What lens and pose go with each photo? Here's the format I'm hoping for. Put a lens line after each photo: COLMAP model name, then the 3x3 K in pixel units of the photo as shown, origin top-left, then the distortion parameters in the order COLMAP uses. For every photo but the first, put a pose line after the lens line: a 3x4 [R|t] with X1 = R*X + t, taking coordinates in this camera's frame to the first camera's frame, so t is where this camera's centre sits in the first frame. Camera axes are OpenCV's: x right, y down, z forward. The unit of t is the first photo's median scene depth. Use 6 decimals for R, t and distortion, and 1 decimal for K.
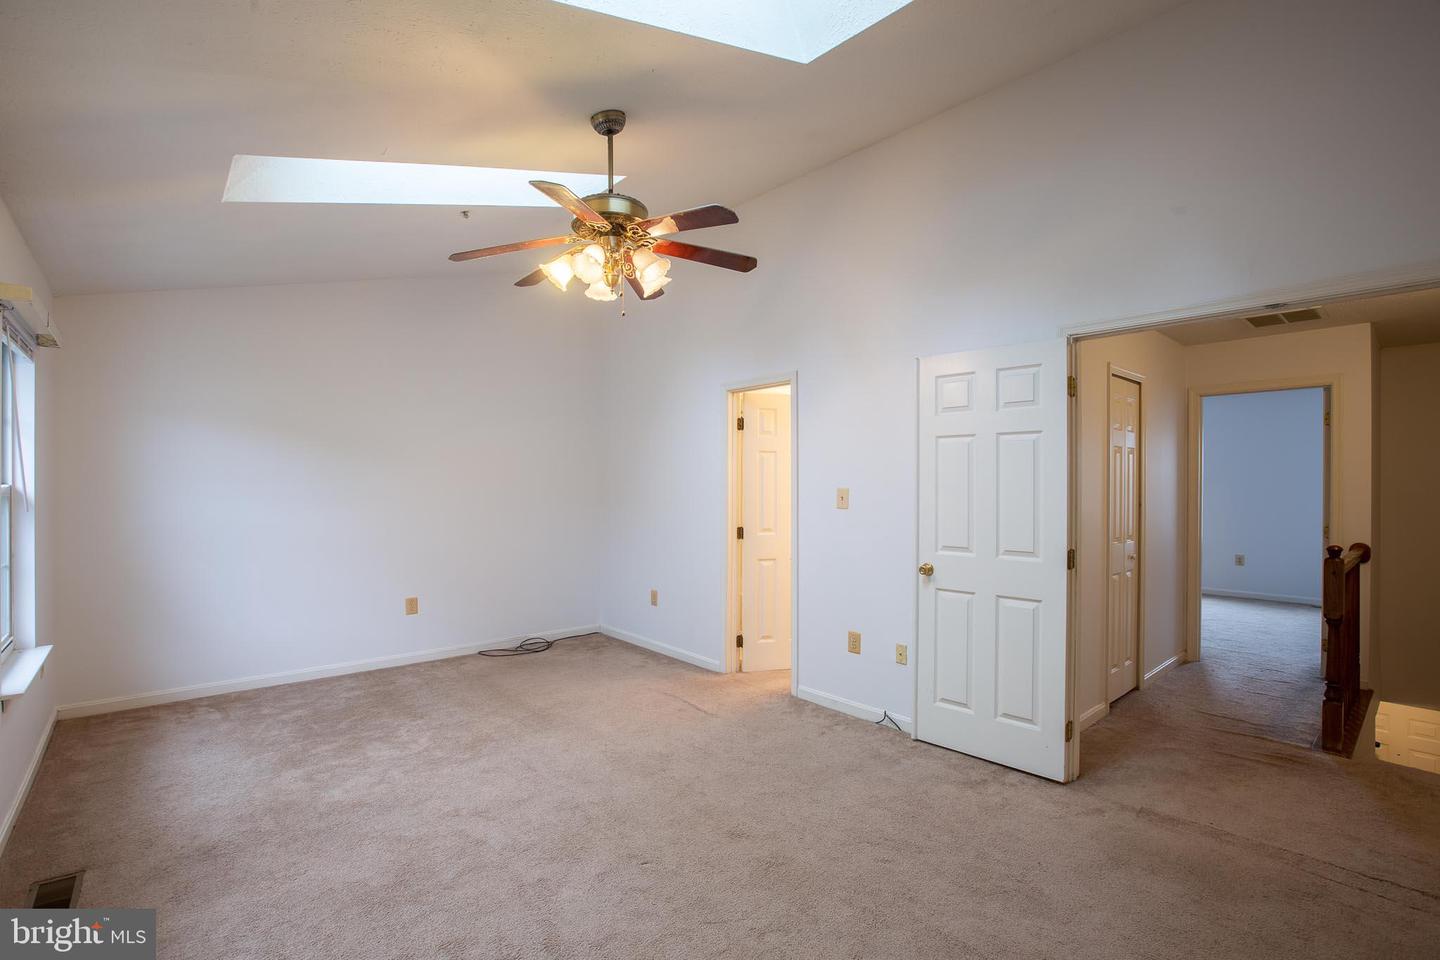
lens RADIAL K [[656.4, 0, 720.0], [0, 656.4, 480.0], [0, 0, 1]] dist [-0.019330, 0.000670]
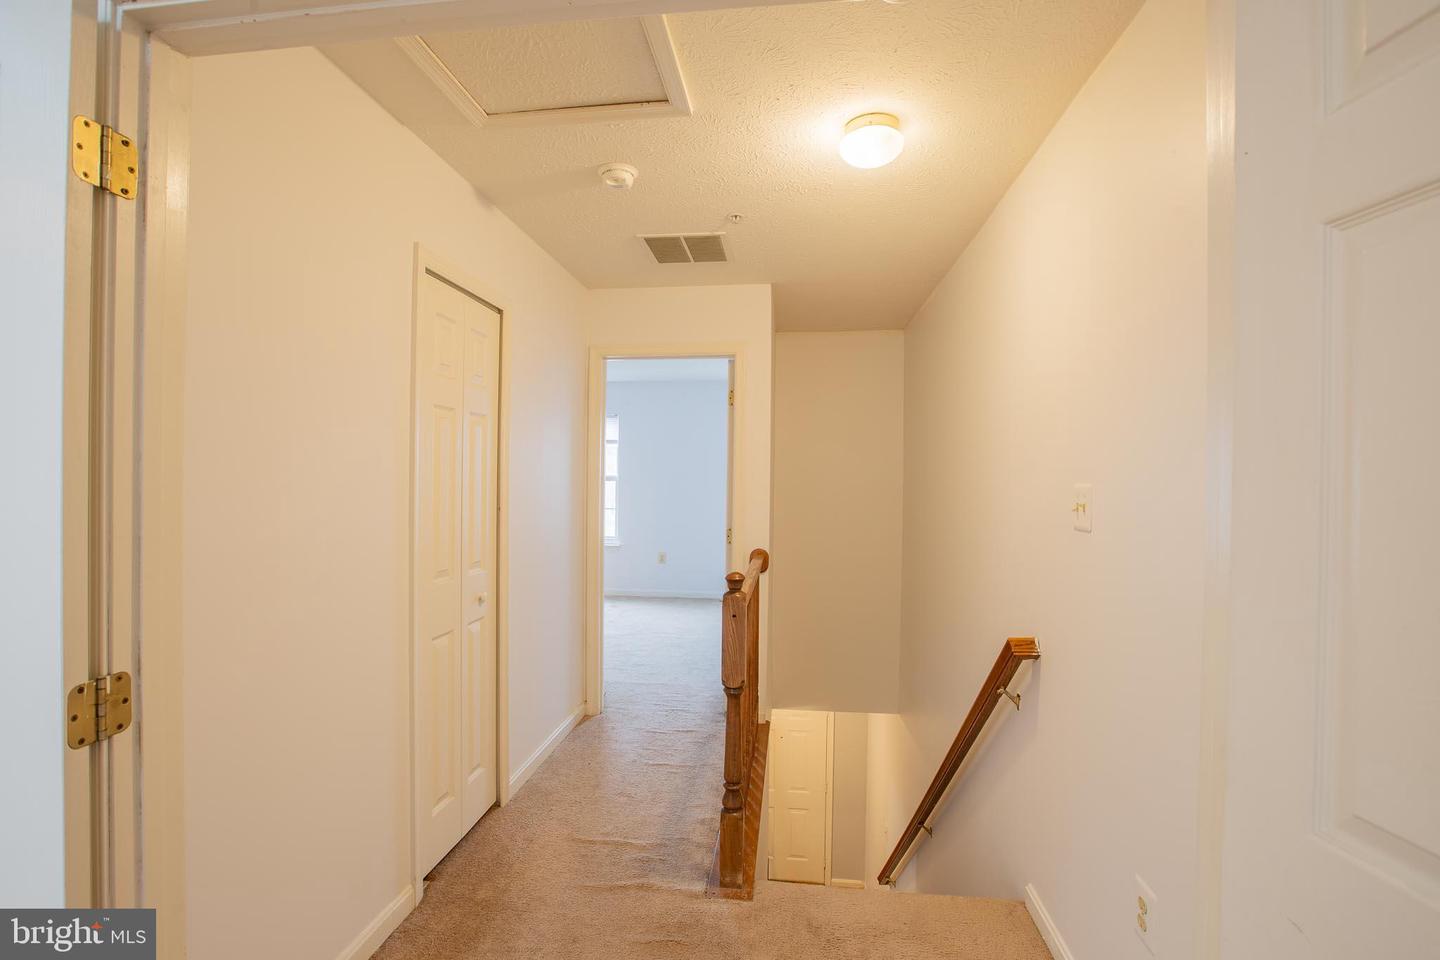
lens RADIAL K [[660.8, 0, 720.0], [0, 660.8, 480.0], [0, 0, 1]] dist [-0.054347, 0.018702]
pose [[0.743059, 0.002479, 0.669221, 0.413551], [-0.009454, 0.999932, 0.006793, 0.004327], [-0.669159, -0.011374, 0.743032, 0.431370]]
